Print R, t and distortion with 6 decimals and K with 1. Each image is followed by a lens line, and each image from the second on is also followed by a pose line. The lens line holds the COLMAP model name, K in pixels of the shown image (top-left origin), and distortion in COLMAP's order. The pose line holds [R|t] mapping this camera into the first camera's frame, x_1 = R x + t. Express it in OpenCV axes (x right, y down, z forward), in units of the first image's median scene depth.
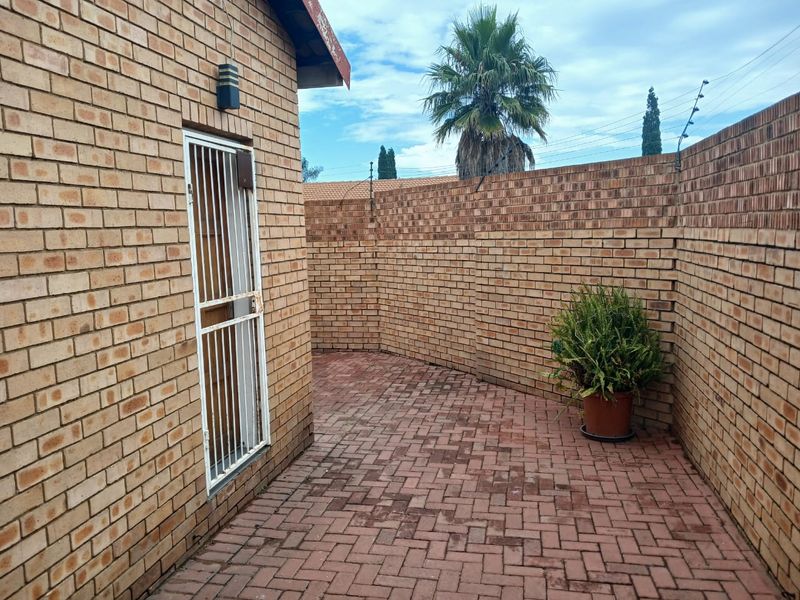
lens RADIAL K [[703.7, 0, 342.0], [0, 703.7, 321.4], [0, 0, 1]] dist [0.005022, -0.047256]
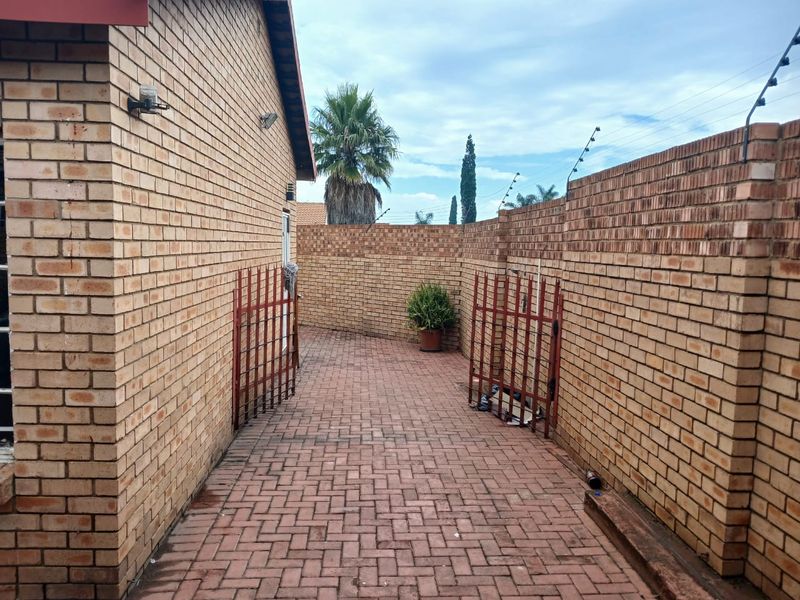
lens RADIAL K [[663.4, 0, 402.3], [0, 663.4, 299.8], [0, 0, 1]] dist [0.058632, -0.023134]
pose [[0.949081, 0.036620, 0.312898, -0.252659], [-0.020980, 0.998363, -0.053205, 0.081449], [-0.314334, 0.043931, 0.948295, -0.657792]]
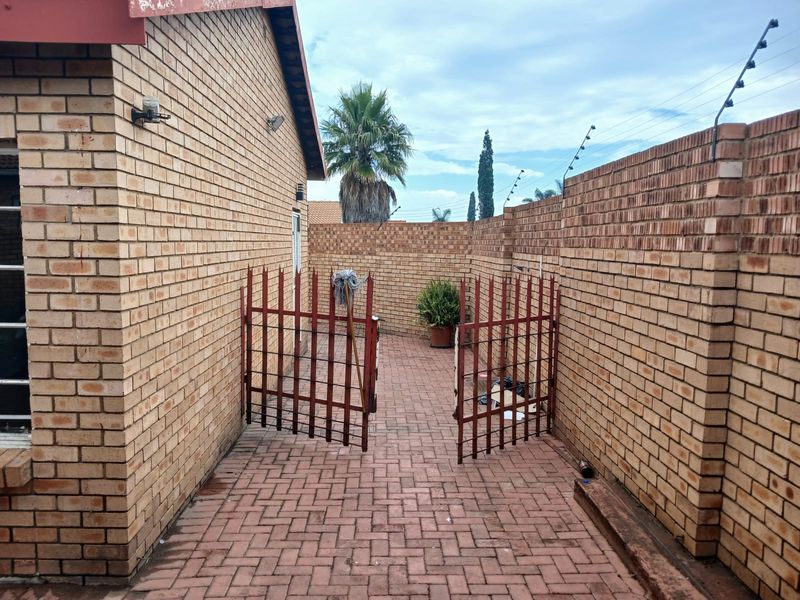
lens RADIAL K [[663.4, 0, 396.6], [0, 663.4, 302.8], [0, 0, 1]] dist [0.058632, -0.023134]
pose [[0.959789, 0.027769, 0.279344, -0.242652], [-0.016041, 0.998895, -0.044183, 0.083232], [-0.280263, 0.037925, 0.959174, -0.682195]]
